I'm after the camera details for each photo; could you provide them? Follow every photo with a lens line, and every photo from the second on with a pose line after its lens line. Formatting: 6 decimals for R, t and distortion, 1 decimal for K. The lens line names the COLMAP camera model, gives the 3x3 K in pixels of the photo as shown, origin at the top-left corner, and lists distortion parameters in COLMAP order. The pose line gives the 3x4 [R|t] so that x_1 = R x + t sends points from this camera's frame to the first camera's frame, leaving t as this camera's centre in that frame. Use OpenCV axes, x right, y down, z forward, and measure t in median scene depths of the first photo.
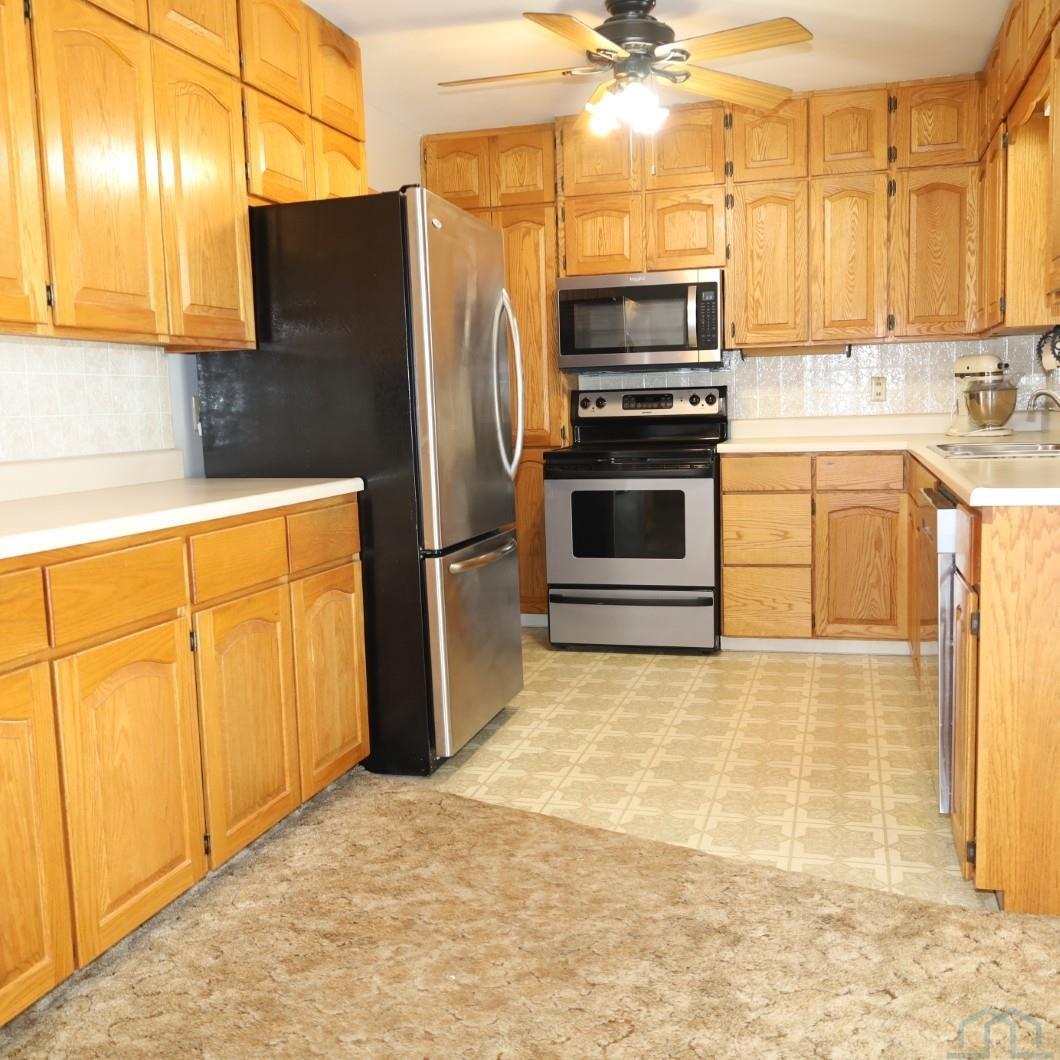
lens RADIAL K [[1087.6, 0, 534.9], [0, 1087.6, 533.4], [0, 0, 1]] dist [-0.008962, 0.017695]
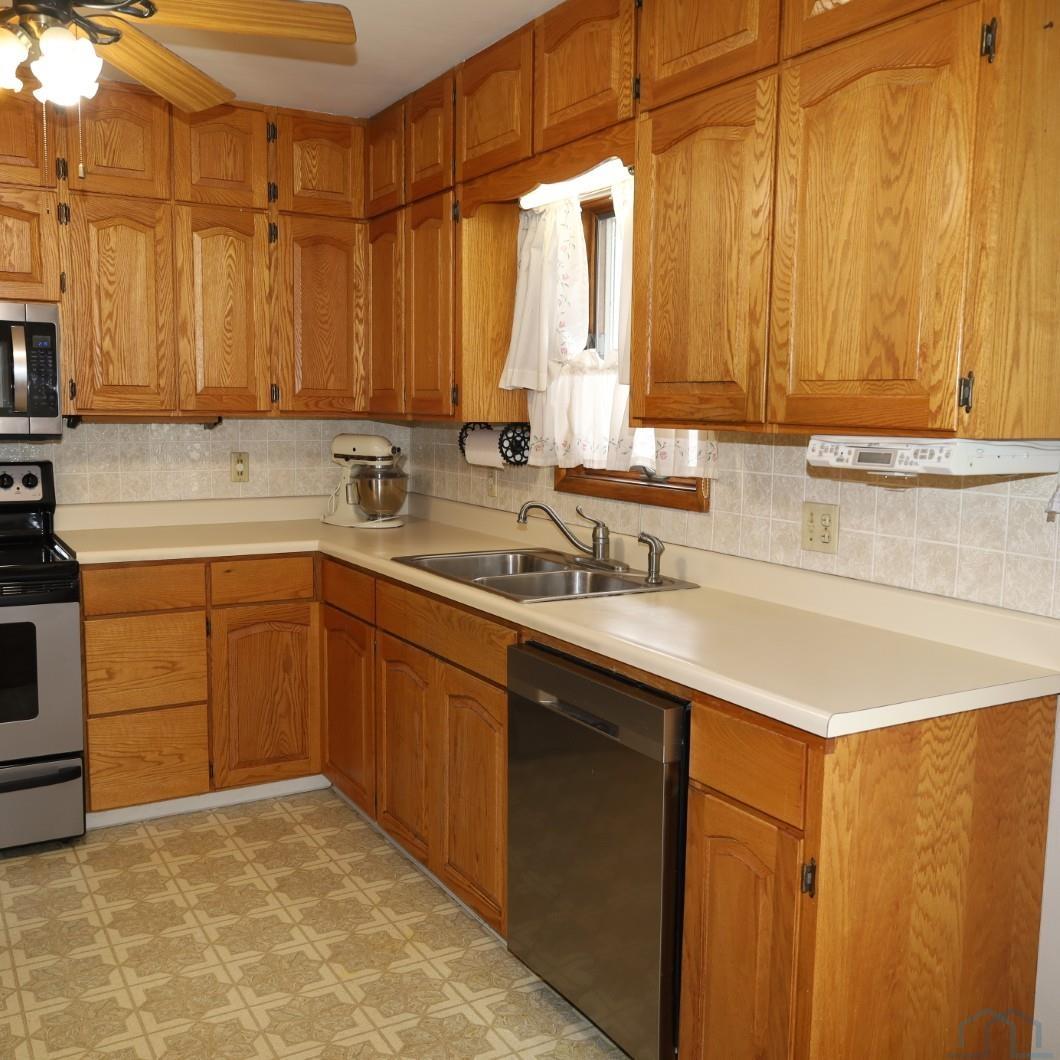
lens RADIAL K [[1087.6, 0, 534.9], [0, 1087.6, 533.4], [0, 0, 1]] dist [-0.008962, 0.017695]
pose [[0.693520, -0.043426, 0.719127, -0.138569], [0.048647, 0.998726, 0.013395, -0.089745], [-0.718793, 0.025694, 0.694749, 0.284693]]
